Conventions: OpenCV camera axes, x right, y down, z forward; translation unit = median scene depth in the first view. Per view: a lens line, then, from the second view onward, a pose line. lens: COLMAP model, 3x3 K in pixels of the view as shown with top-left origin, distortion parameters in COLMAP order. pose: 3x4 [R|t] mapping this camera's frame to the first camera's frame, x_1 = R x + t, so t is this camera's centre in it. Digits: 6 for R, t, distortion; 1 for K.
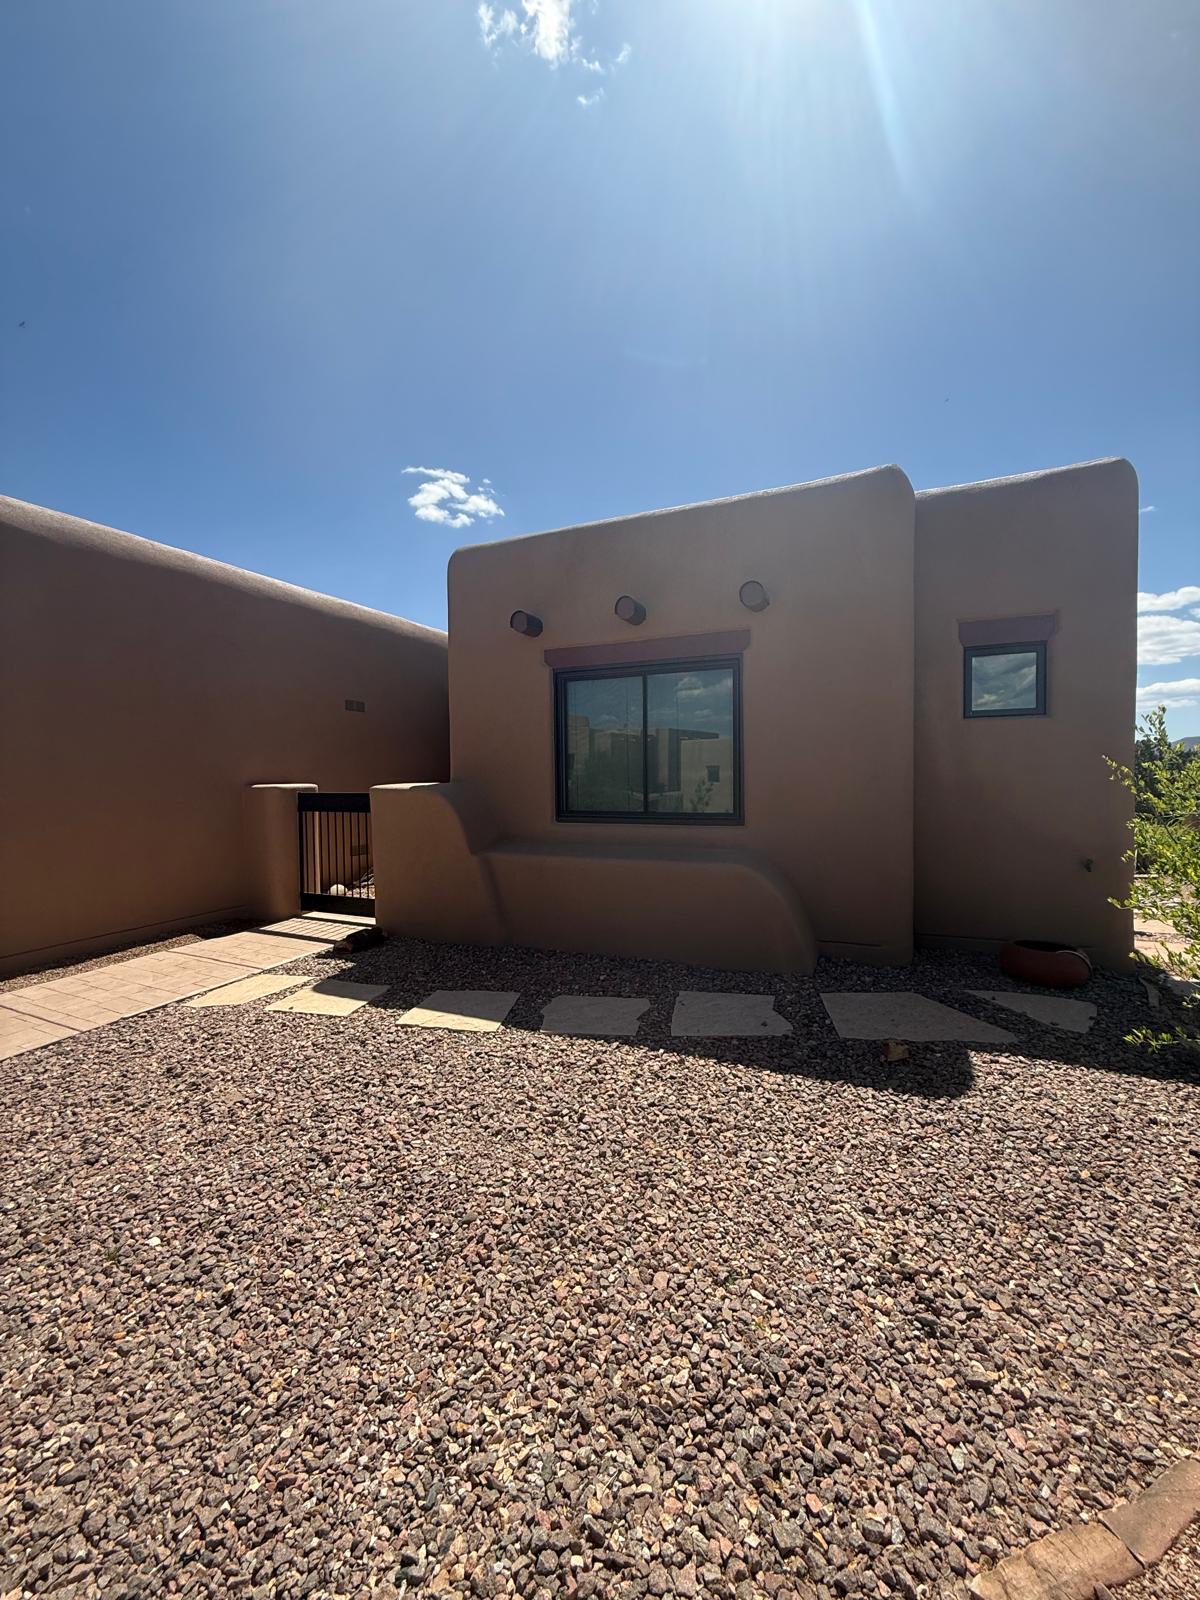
lens RADIAL K [[635.3, 0, 600.0], [0, 635.3, 800.0], [0, 0, 1]] dist [0.001147, 0.000003]
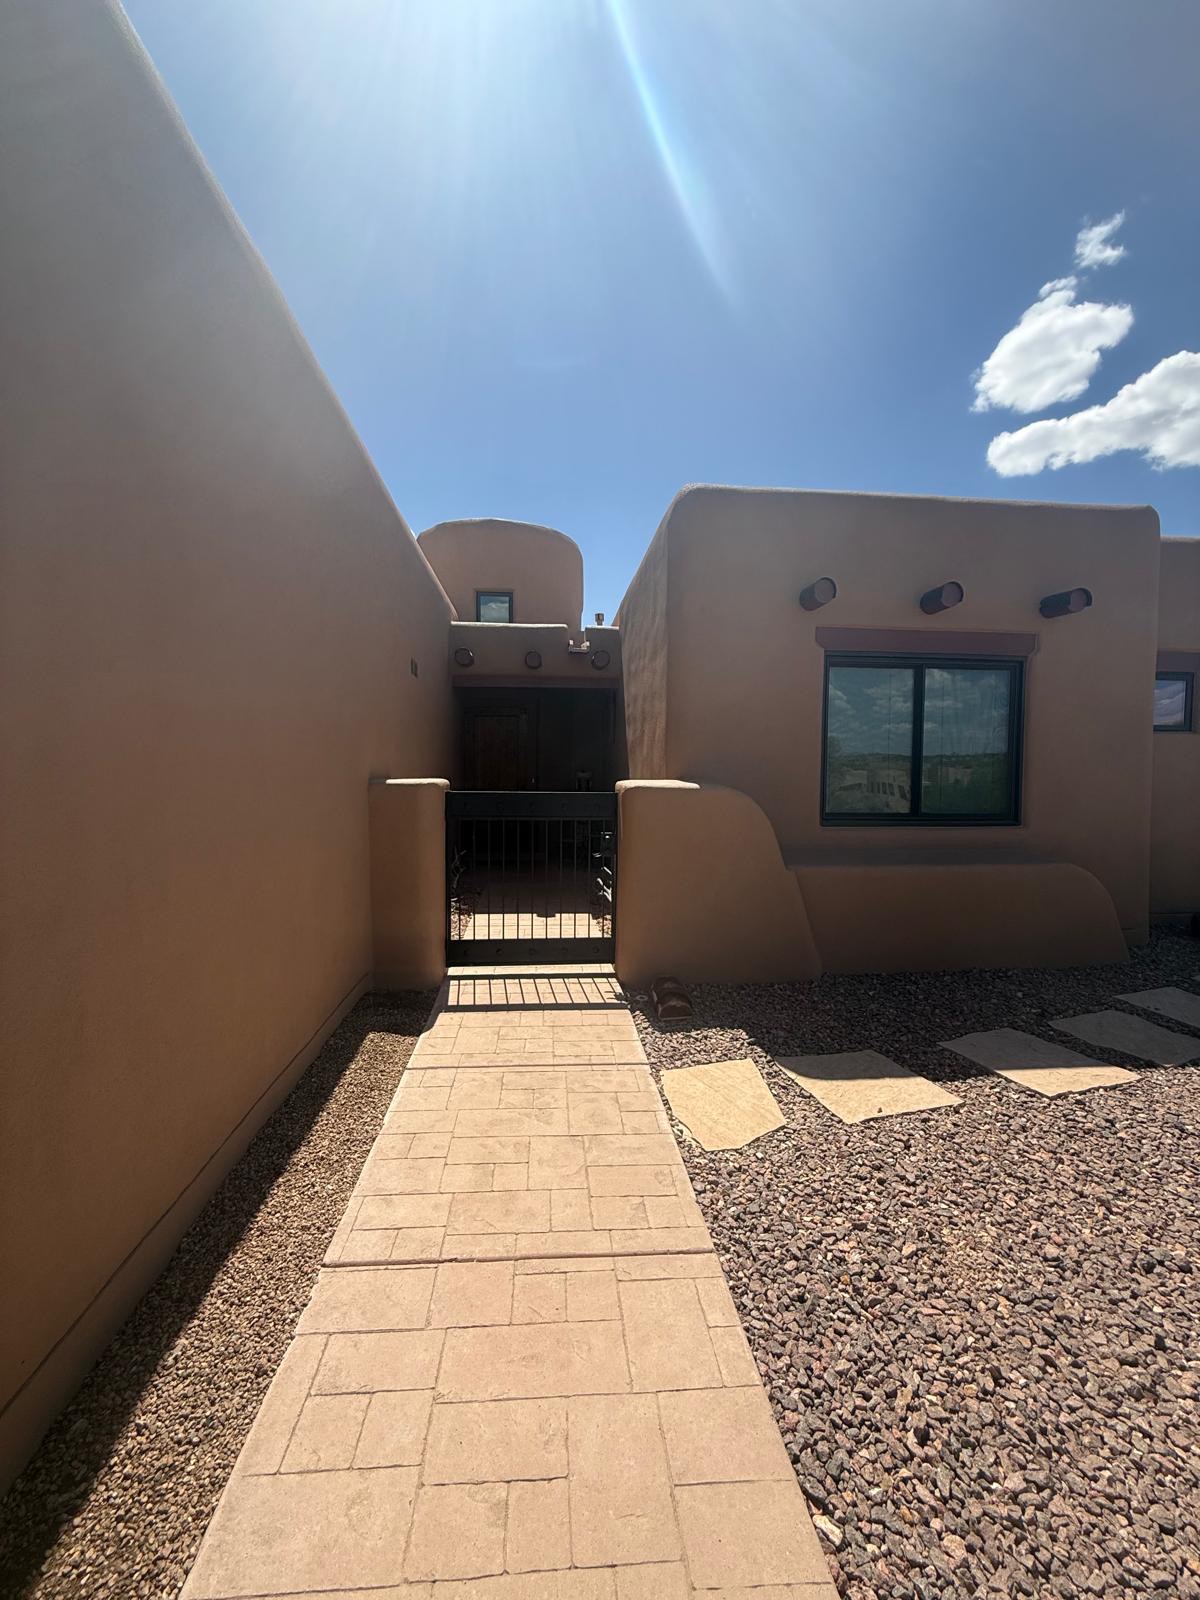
lens RADIAL K [[635.3, 0, 600.0], [0, 635.3, 800.0], [0, 0, 1]] dist [0.001147, 0.000003]
pose [[0.869786, 0.000709, 0.493428, -0.994267], [-0.000249, 0.999999, -0.000997, -0.001193], [-0.493429, 0.000745, 0.869786, 0.516042]]
